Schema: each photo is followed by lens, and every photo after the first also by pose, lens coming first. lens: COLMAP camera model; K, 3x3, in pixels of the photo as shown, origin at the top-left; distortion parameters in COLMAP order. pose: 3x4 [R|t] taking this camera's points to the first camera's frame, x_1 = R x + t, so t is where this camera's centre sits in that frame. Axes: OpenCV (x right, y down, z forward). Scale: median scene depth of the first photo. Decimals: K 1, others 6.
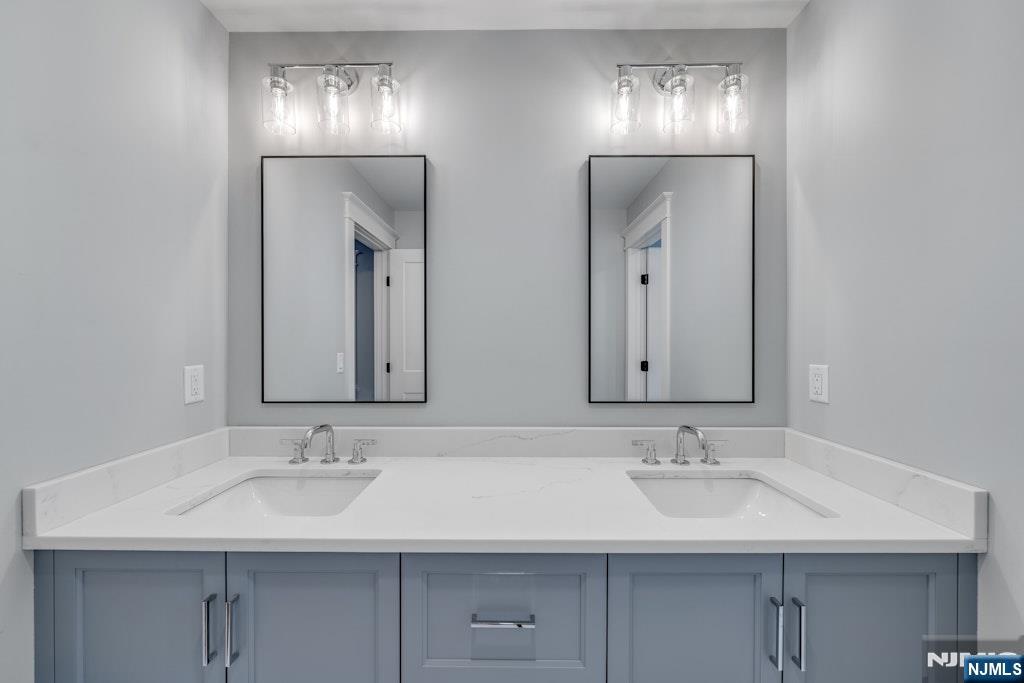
lens RADIAL K [[362.9, 0, 510.6], [0, 362.9, 342.3], [0, 0, 1]] dist [-0.010391, 0.000944]
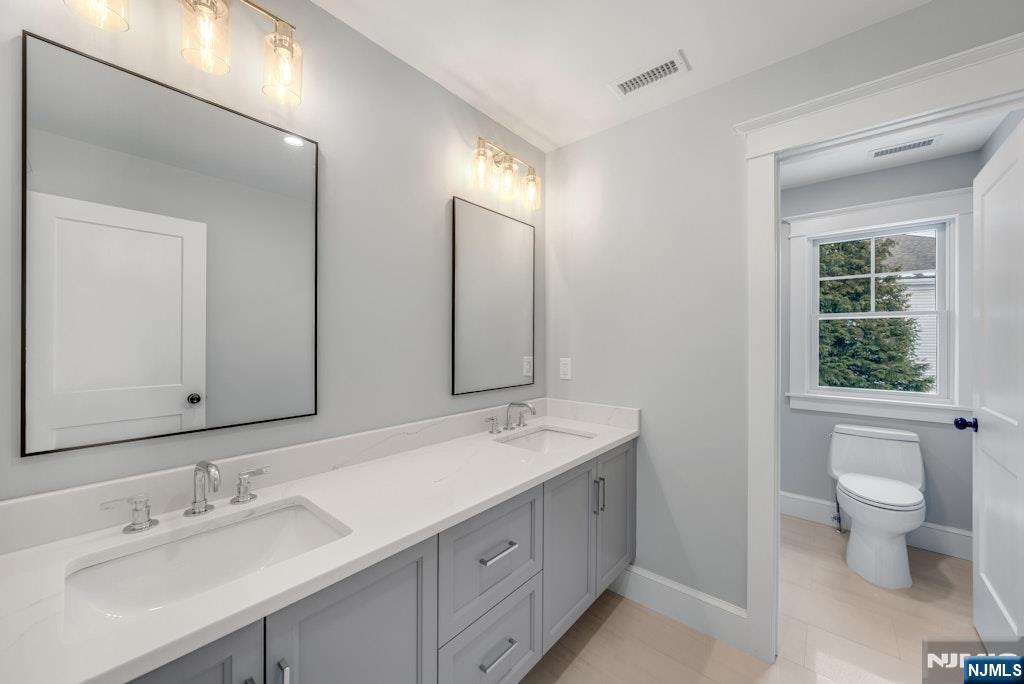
lens RADIAL K [[378.0, 0, 511.3], [0, 378.0, 337.0], [0, 0, 1]] dist [-0.002941, -0.000846]
pose [[0.648529, 0.011401, 0.761105, -0.713304], [0.009305, 0.999694, -0.022904, 0.001963], [-0.761133, 0.021936, 0.648224, 0.023413]]
